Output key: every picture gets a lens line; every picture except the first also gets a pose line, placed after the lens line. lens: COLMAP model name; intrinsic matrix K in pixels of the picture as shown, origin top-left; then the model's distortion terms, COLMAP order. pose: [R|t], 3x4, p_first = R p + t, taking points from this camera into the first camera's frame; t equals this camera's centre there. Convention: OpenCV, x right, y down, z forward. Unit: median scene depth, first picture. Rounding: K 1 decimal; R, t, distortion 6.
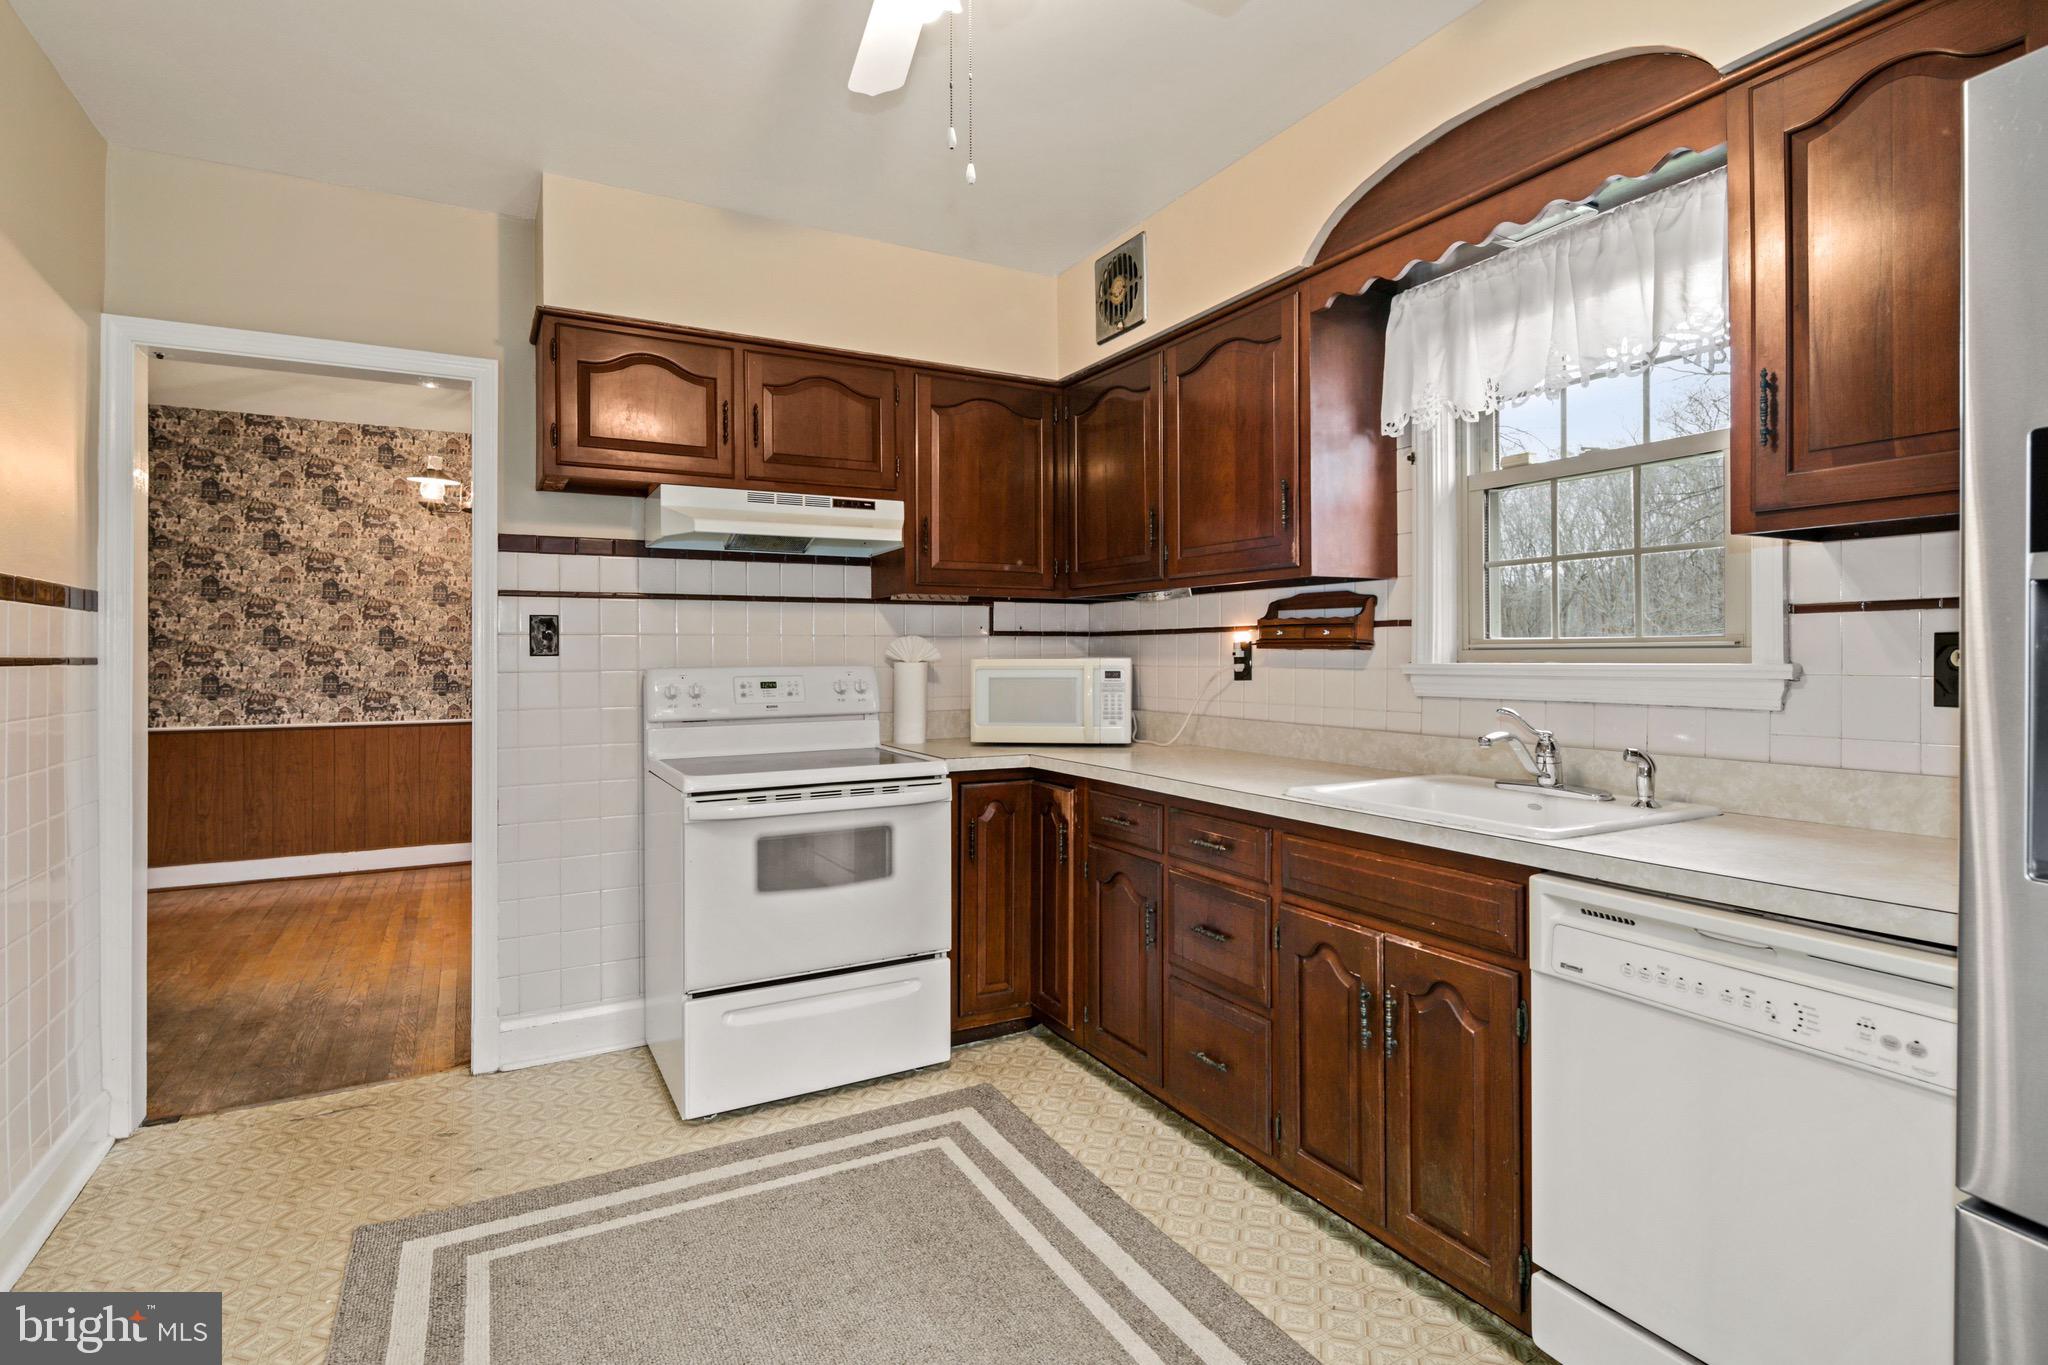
lens RADIAL K [[993.3, 0, 1019.5], [0, 993.3, 652.9], [0, 0, 1]] dist [0.001711, -0.000570]
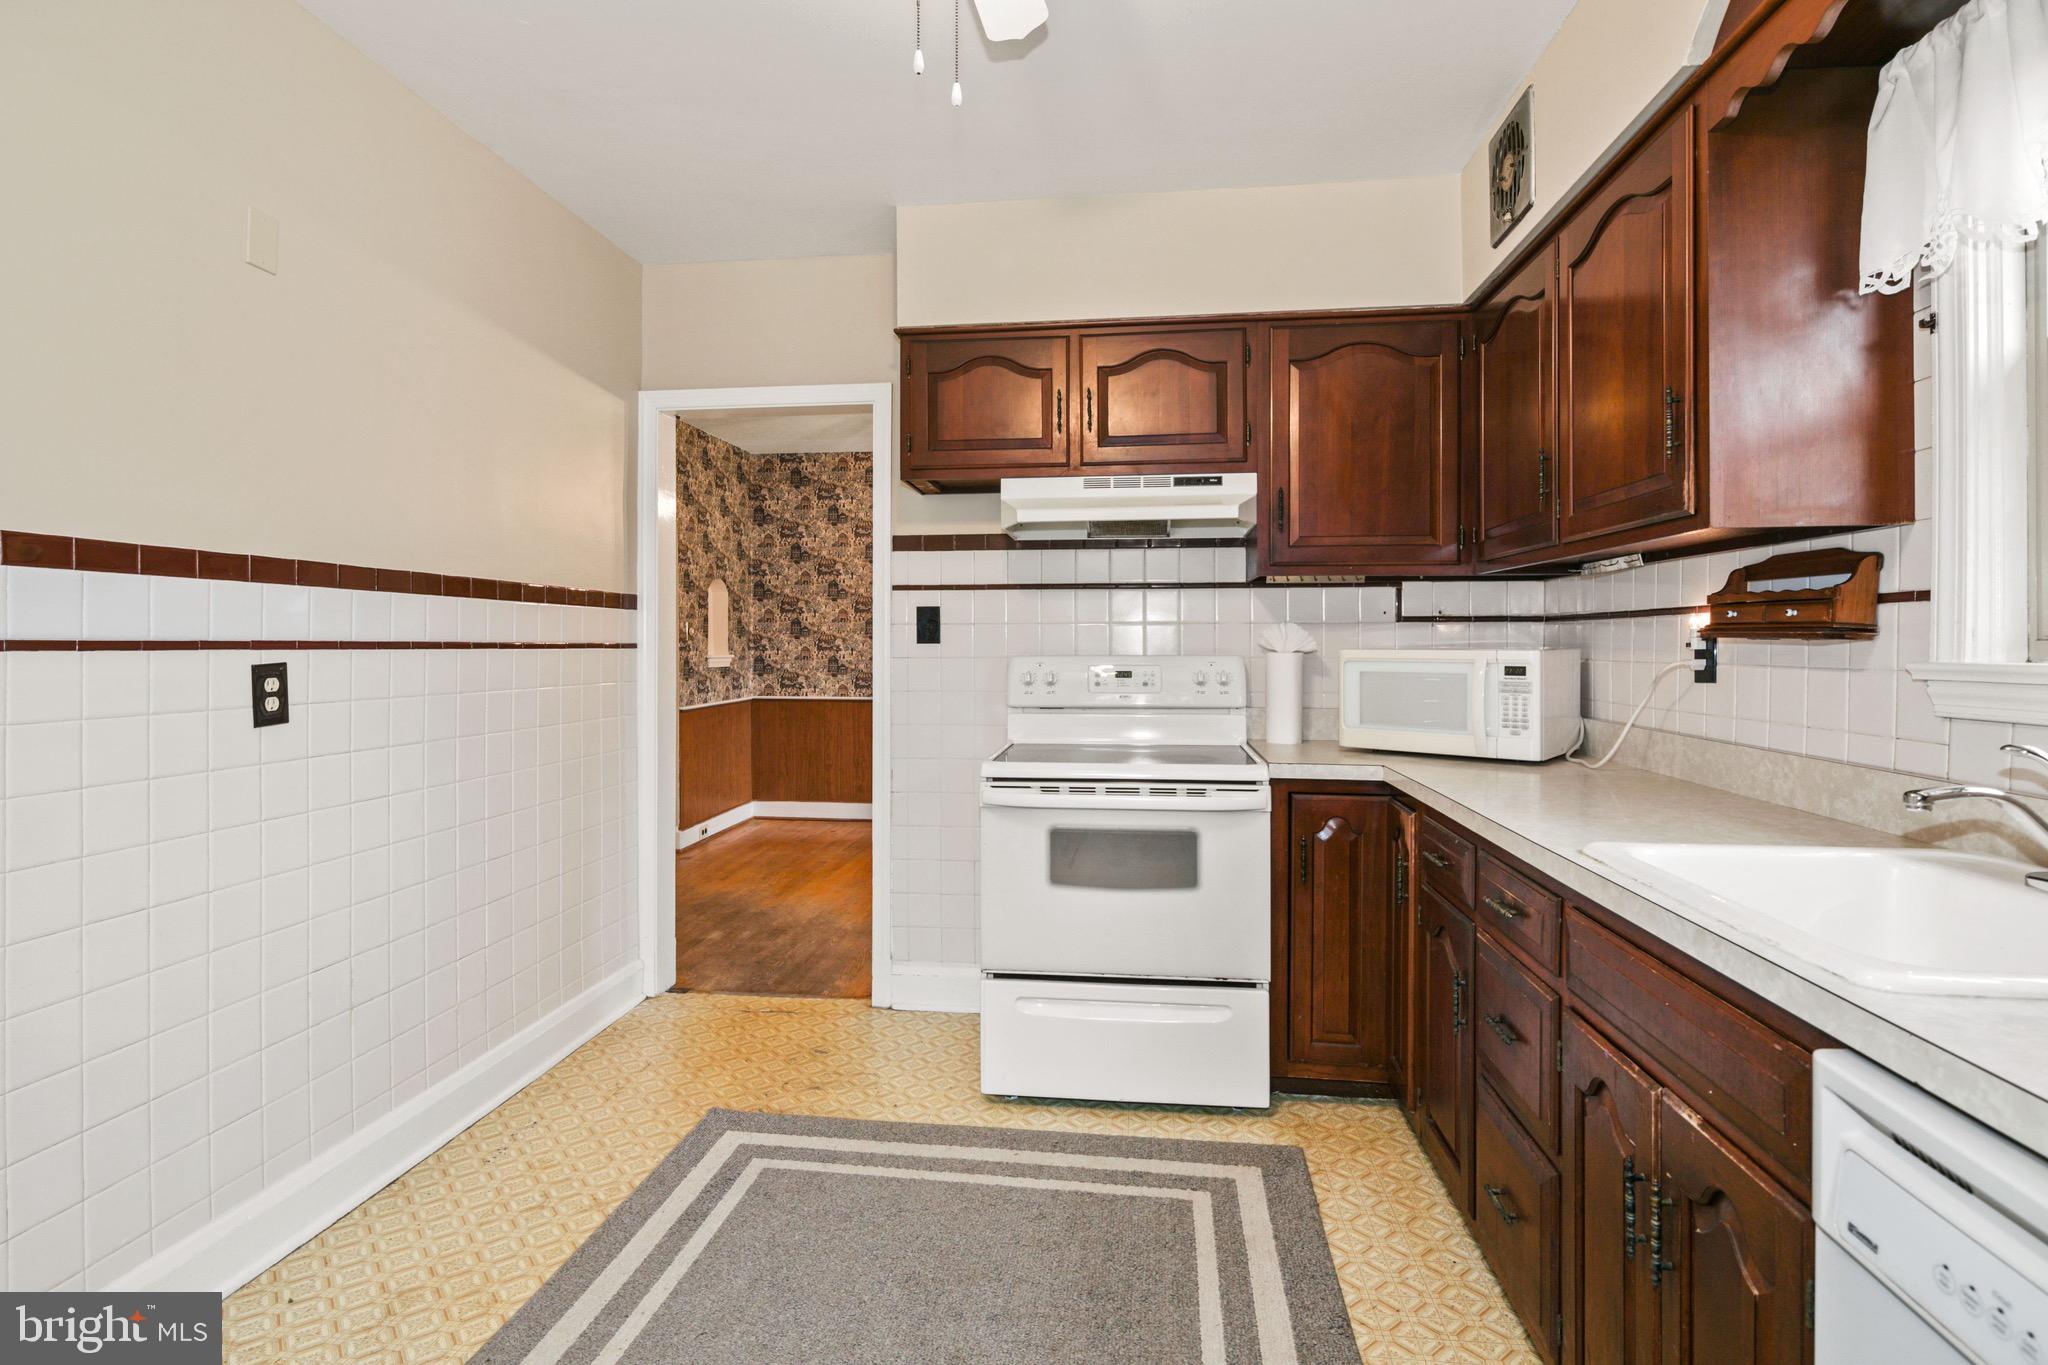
lens RADIAL K [[997.7, 0, 1027.9], [0, 997.7, 646.1], [0, 0, 1]] dist [0.007015, -0.004675]
pose [[0.814223, 0.006135, -0.580520, 0.267019], [-0.003425, 0.999978, 0.005765, -0.000778], [0.580542, -0.002706, 0.814226, 0.163178]]
